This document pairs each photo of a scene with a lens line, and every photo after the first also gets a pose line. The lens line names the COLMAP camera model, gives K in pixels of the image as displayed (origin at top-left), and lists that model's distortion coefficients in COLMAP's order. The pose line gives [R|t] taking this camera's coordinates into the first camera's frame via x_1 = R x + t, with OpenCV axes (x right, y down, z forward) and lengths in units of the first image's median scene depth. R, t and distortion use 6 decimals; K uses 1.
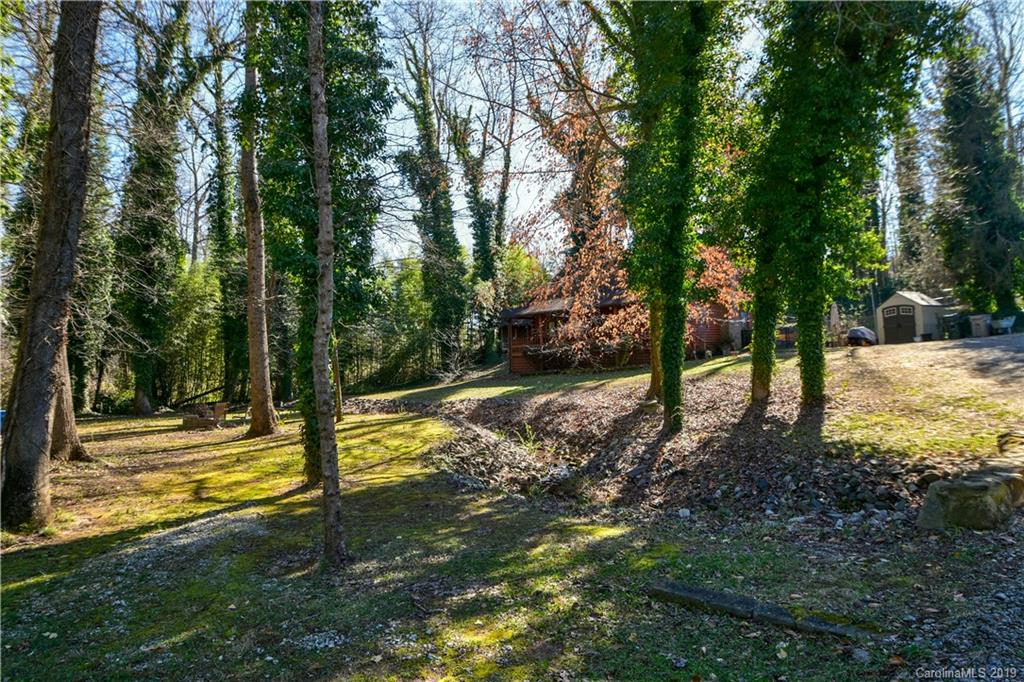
lens RADIAL K [[619.7, 0, 507.7], [0, 619.7, 344.9], [0, 0, 1]] dist [-0.041623, 0.000103]
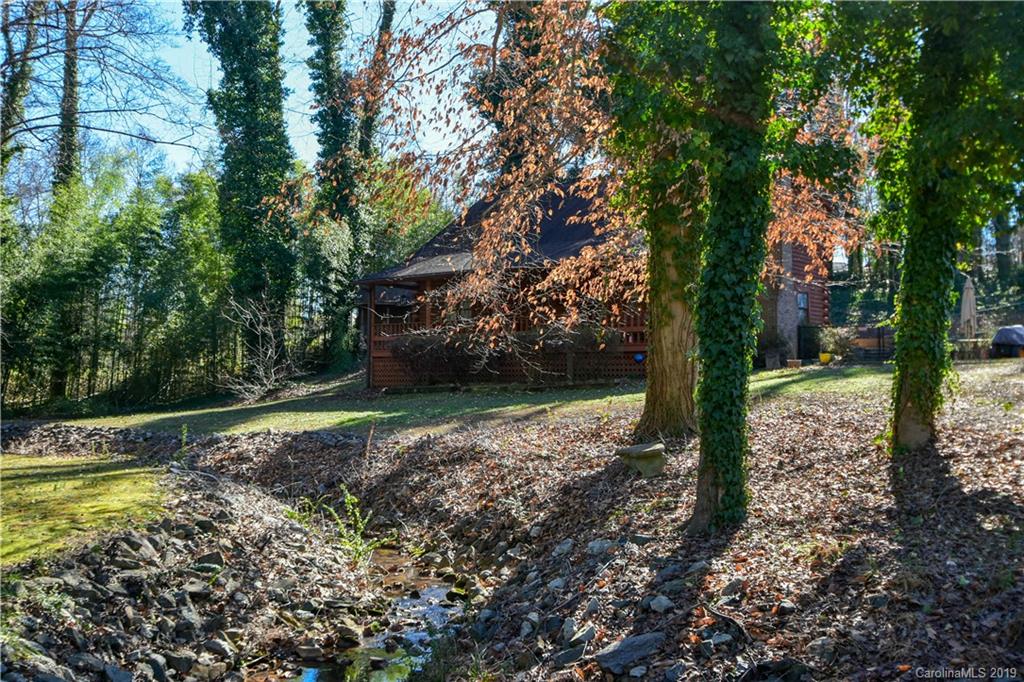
lens RADIAL K [[1051.4, 0, 513.7], [0, 1051.4, 338.4], [0, 0, 1]] dist [-0.073536, 0.000000]
pose [[0.991389, 0.046504, 0.122418, 0.033315], [-0.044996, 0.998874, -0.015060, 0.023235], [-0.122980, 0.009422, 0.992364, 0.209736]]
